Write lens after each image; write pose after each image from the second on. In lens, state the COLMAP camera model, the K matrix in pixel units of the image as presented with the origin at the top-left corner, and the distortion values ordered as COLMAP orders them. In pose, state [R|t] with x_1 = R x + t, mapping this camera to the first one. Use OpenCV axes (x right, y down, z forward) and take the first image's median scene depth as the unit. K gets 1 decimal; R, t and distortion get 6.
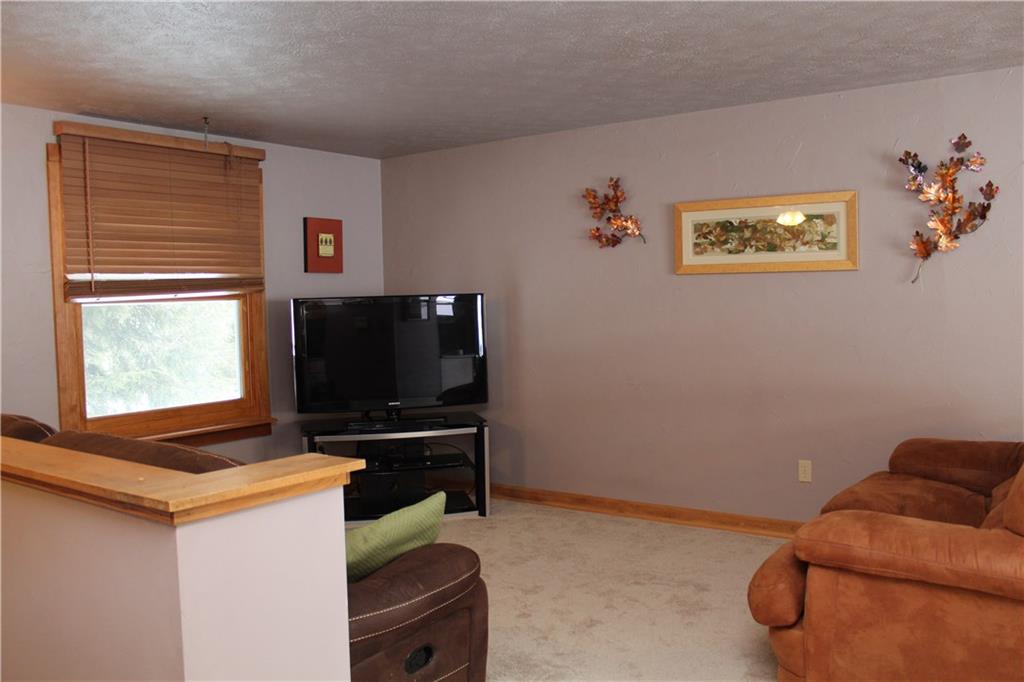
lens RADIAL K [[841.7, 0, 512.7], [0, 841.7, 342.7], [0, 0, 1]] dist [-0.141649, 0.084274]
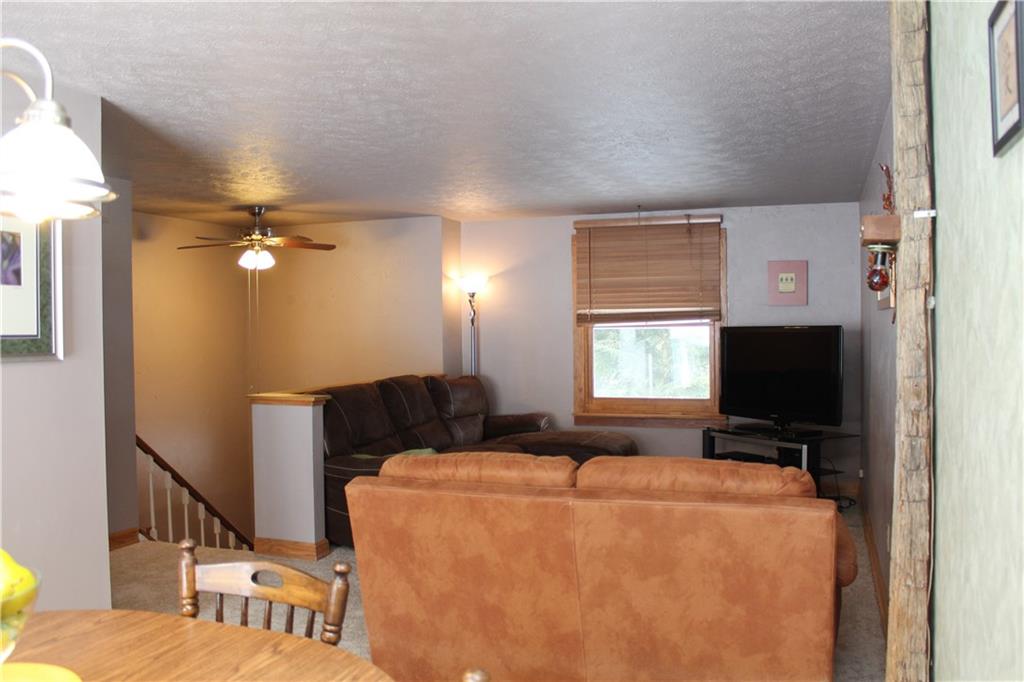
lens RADIAL K [[841.7, 0, 510.8], [0, 841.7, 340.3], [0, 0, 1]] dist [-0.141649, 0.084274]
pose [[0.283724, 0.032549, -0.958353, 1.035162], [-0.048550, 0.998630, 0.019544, -0.045786], [0.957676, 0.040983, 0.284916, 0.340472]]
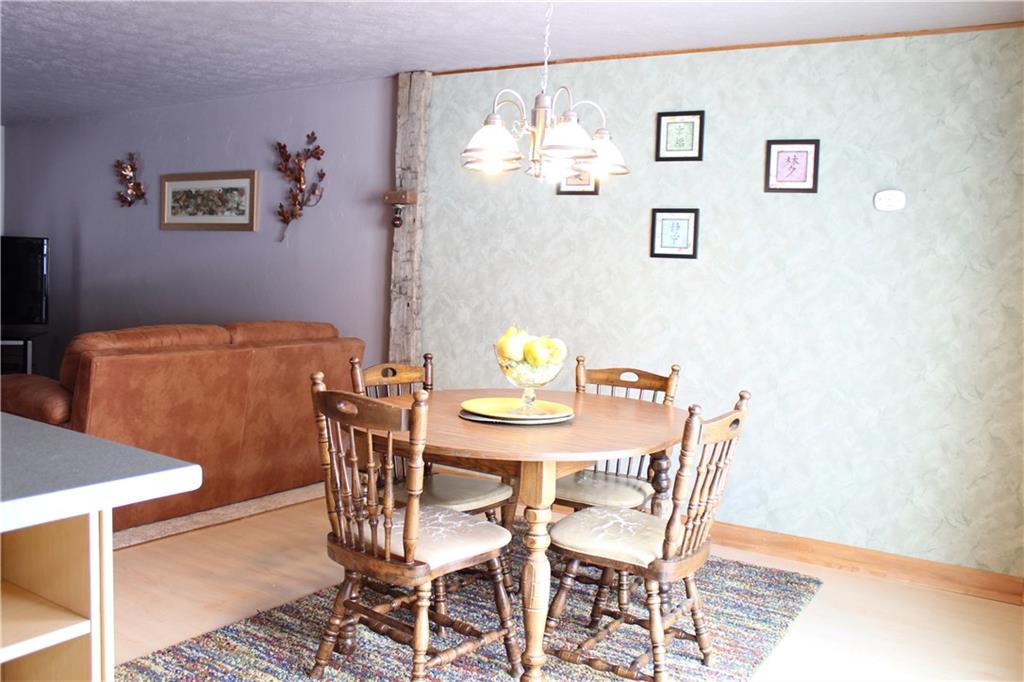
lens RADIAL K [[841.7, 0, 511.7], [0, 841.7, 338.4], [0, 0, 1]] dist [-0.141649, 0.084274]
pose [[0.994331, 0.061946, 0.086418, 0.677554], [-0.063505, 0.997863, 0.015405, 0.034516], [-0.085279, -0.020805, 0.996140, -0.341604]]
